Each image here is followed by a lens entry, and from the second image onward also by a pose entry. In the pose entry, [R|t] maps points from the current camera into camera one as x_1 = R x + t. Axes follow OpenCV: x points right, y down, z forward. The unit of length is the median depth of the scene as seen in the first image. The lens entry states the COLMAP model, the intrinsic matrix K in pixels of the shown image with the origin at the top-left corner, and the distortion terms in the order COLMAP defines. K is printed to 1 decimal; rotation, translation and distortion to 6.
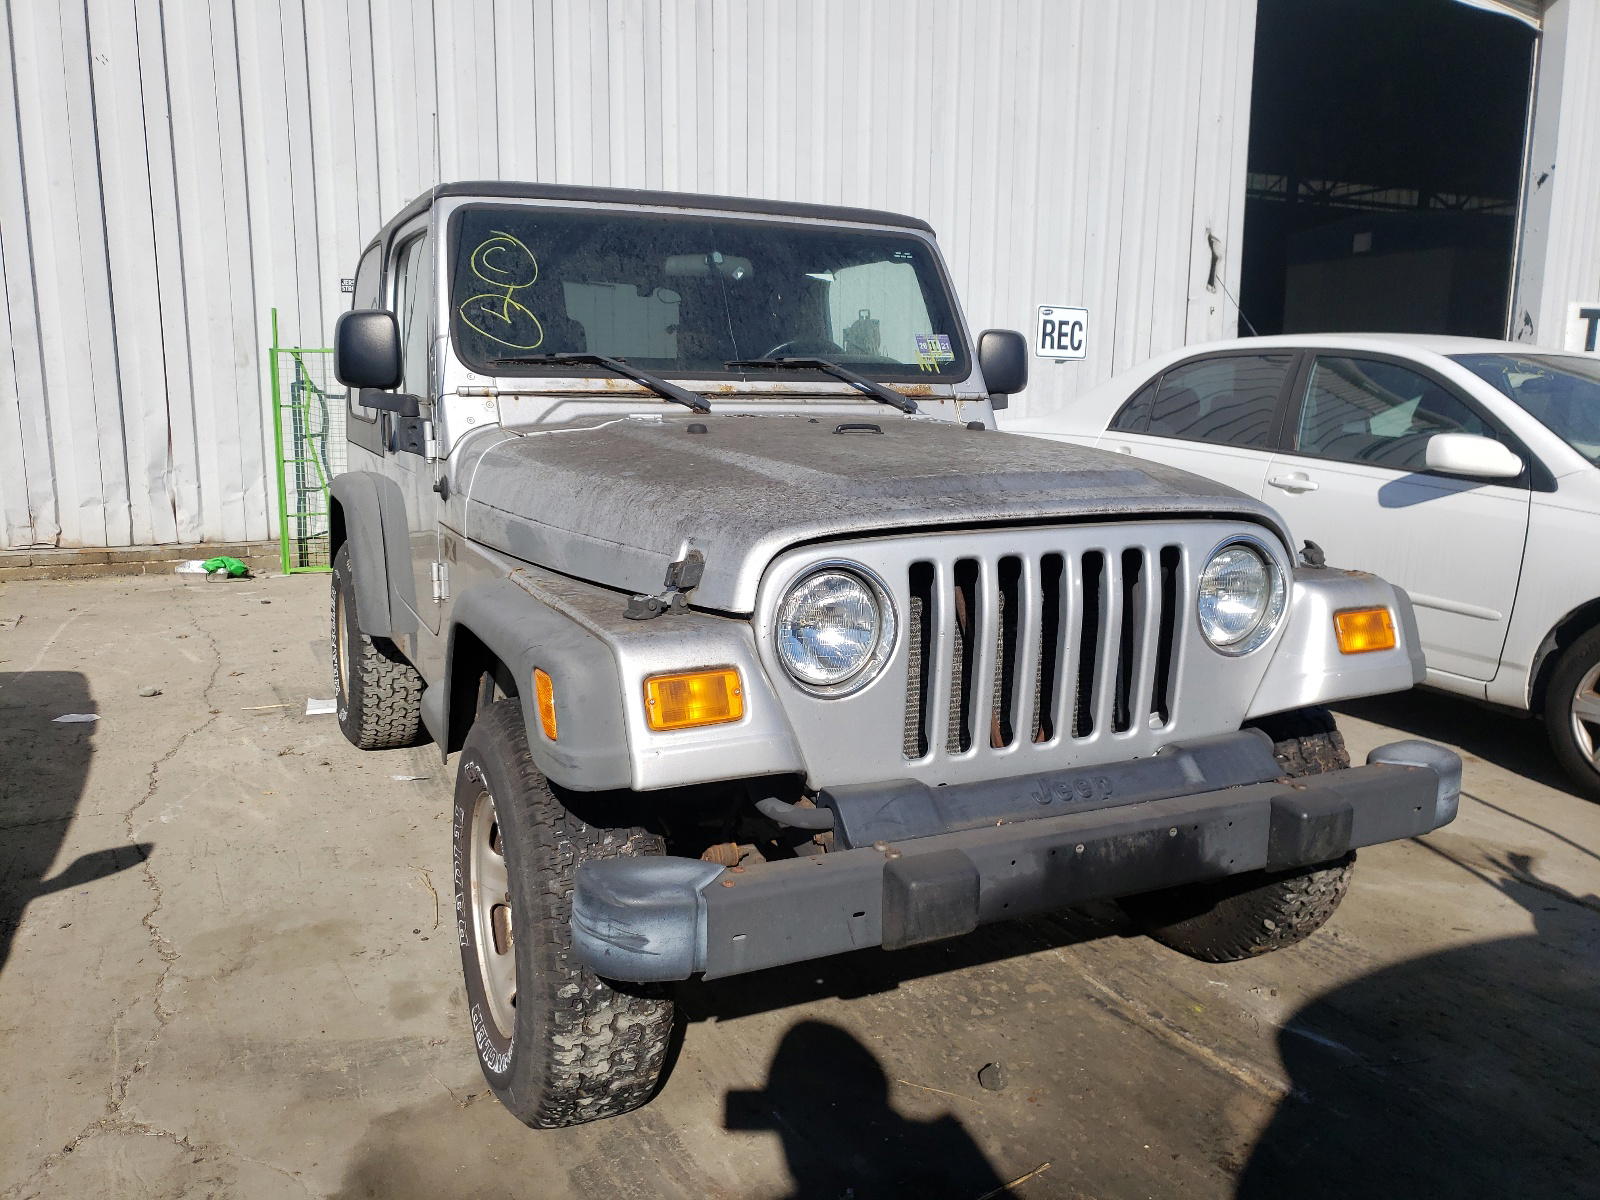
lens RADIAL K [[1256.6, 0, 827.5], [0, 1256.6, 593.5], [0, 0, 1]] dist [0.037986, -0.018614]
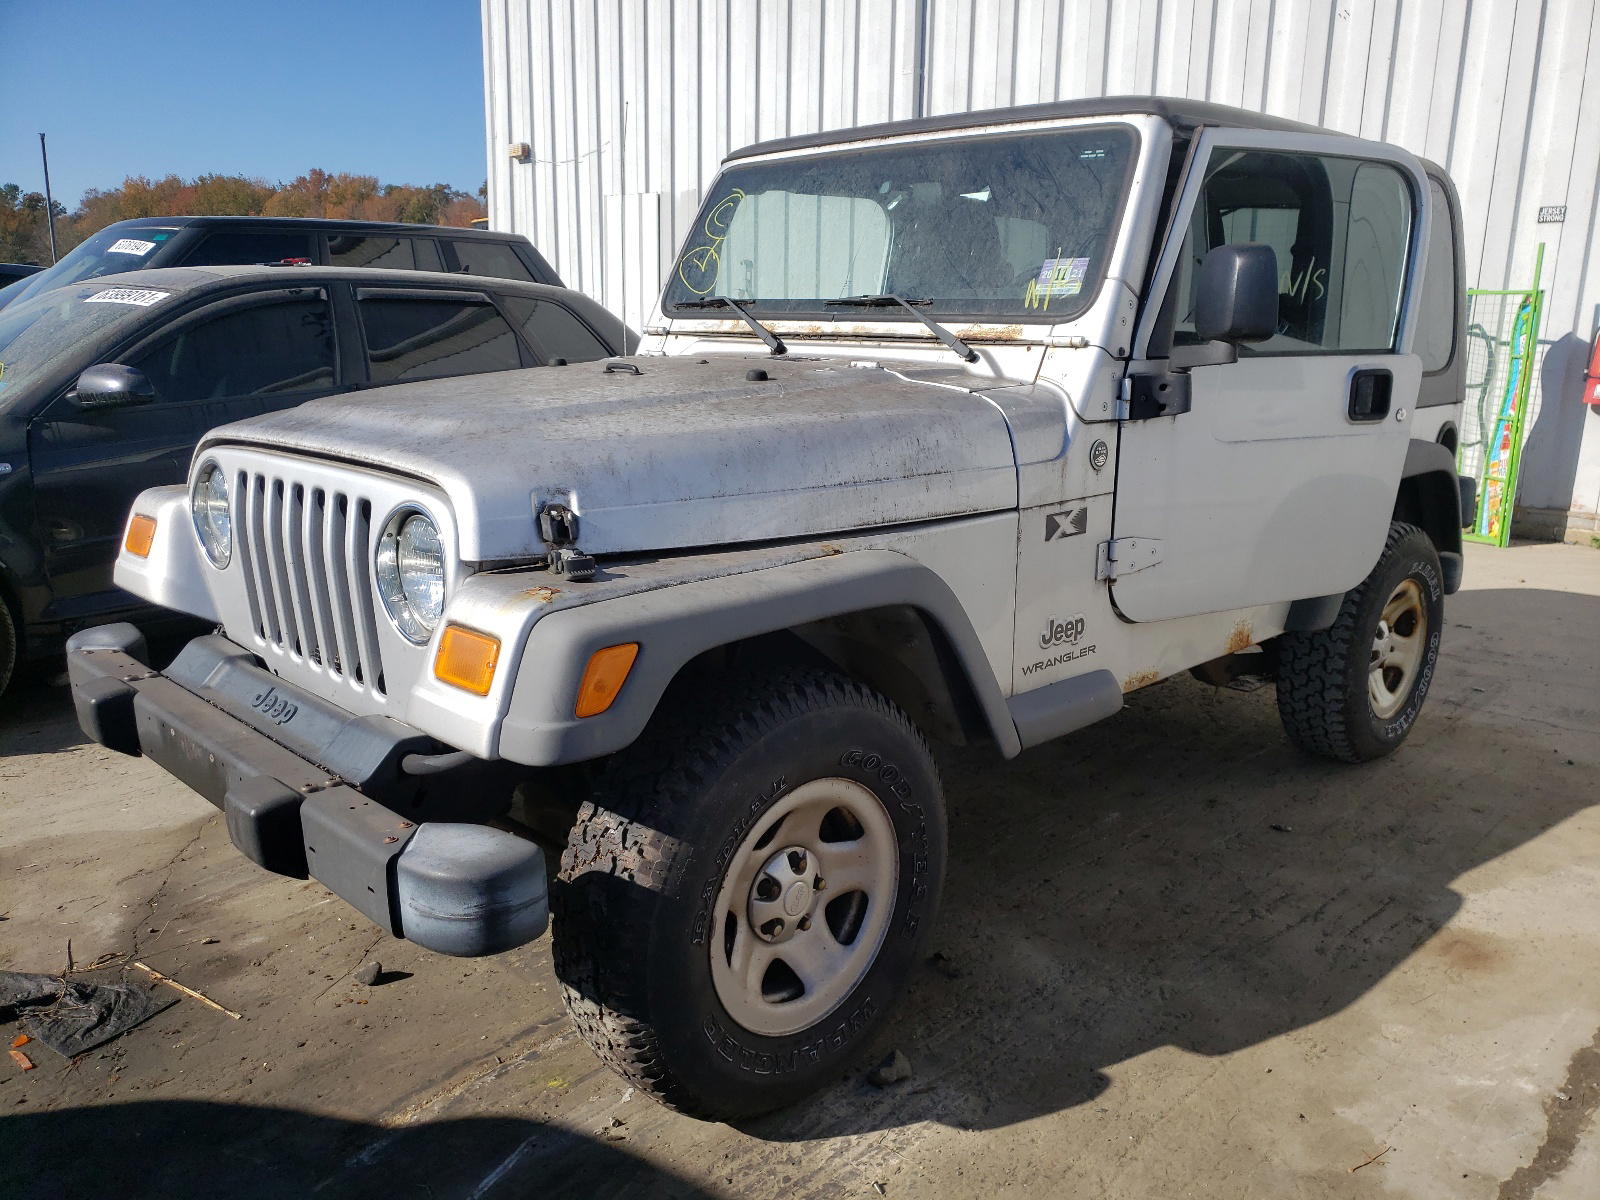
lens RADIAL K [[1256.6, 0, 805.8], [0, 1256.6, 600.0], [0, 0, 1]] dist [0.037986, -0.018614]
pose [[0.320008, 0.201614, -0.925714, 0.846456], [-0.160247, 0.974535, 0.156851, -0.110170], [0.933764, 0.098149, 0.344167, 0.675455]]
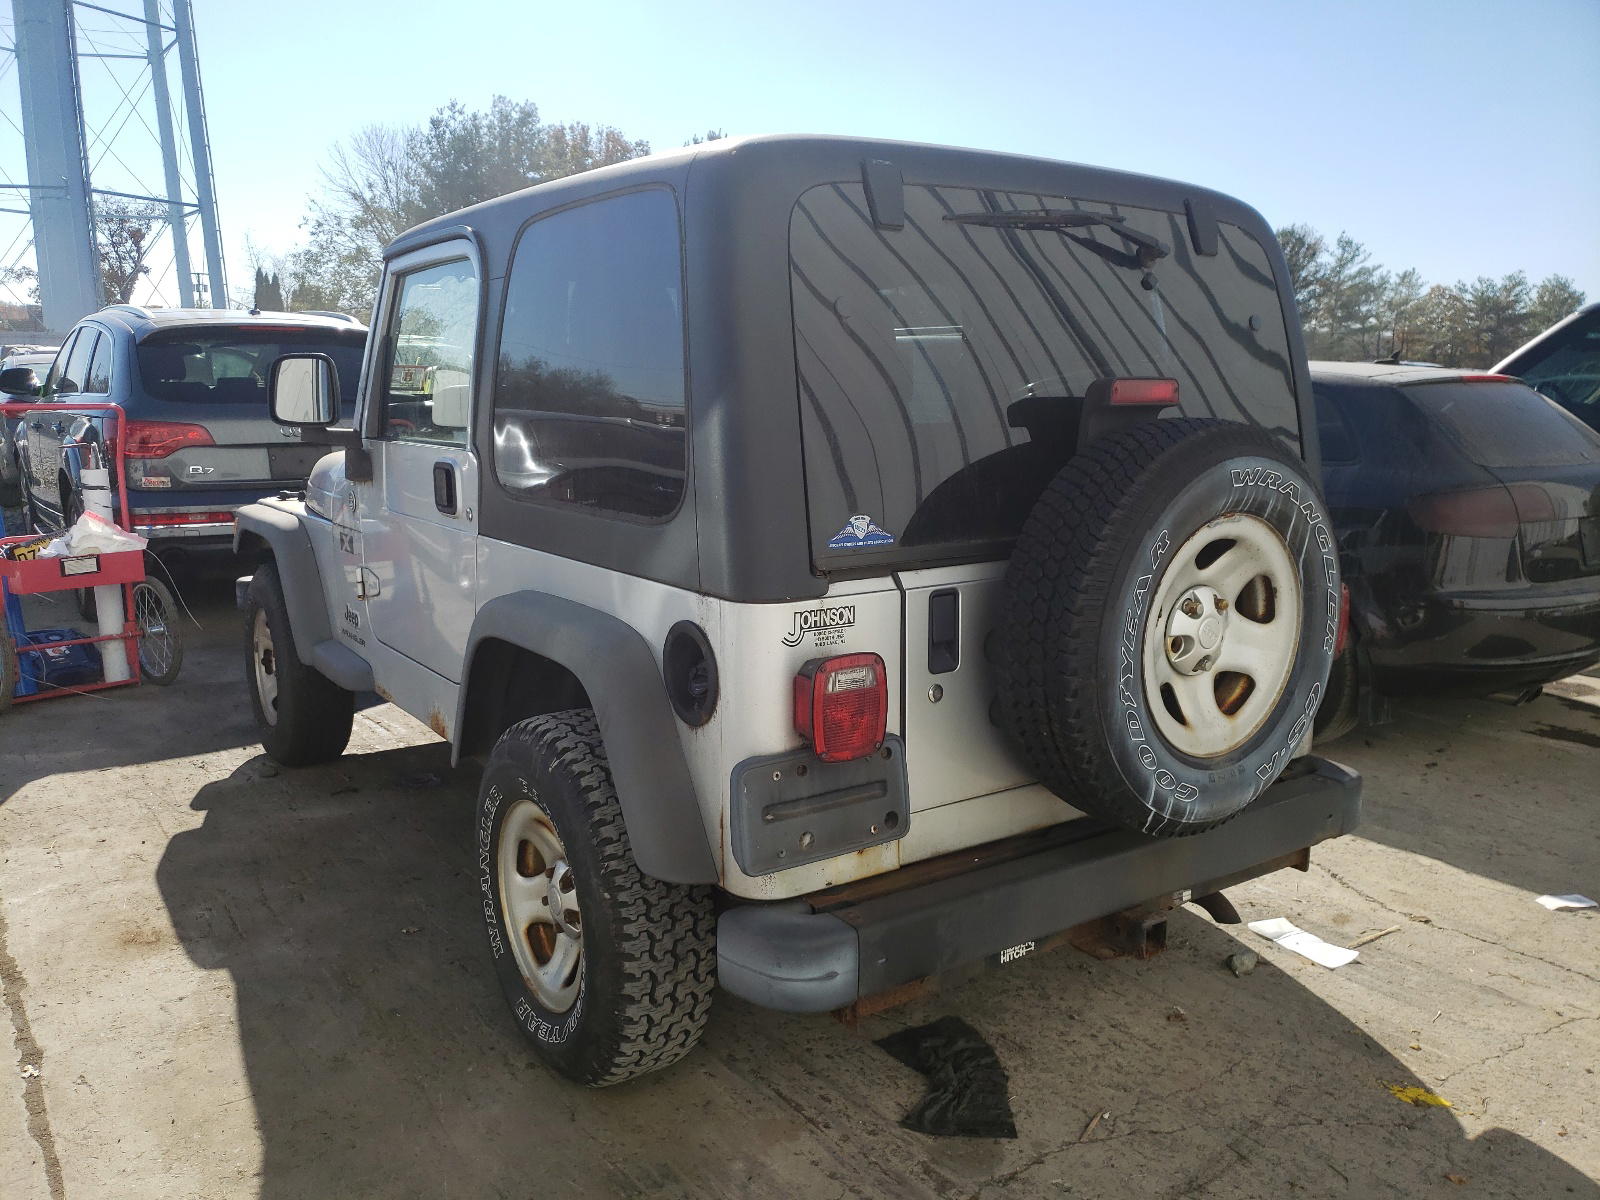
lens RADIAL K [[1256.6, 0, 799.3], [0, 1256.6, 599.6], [0, 0, 1]] dist [0.037986, -0.018614]
pose [[-0.990273, -0.004783, -0.139055, -0.082056], [-0.048716, 0.948067, 0.314319, -0.389533], [0.130331, 0.318036, -0.939078, 2.249712]]
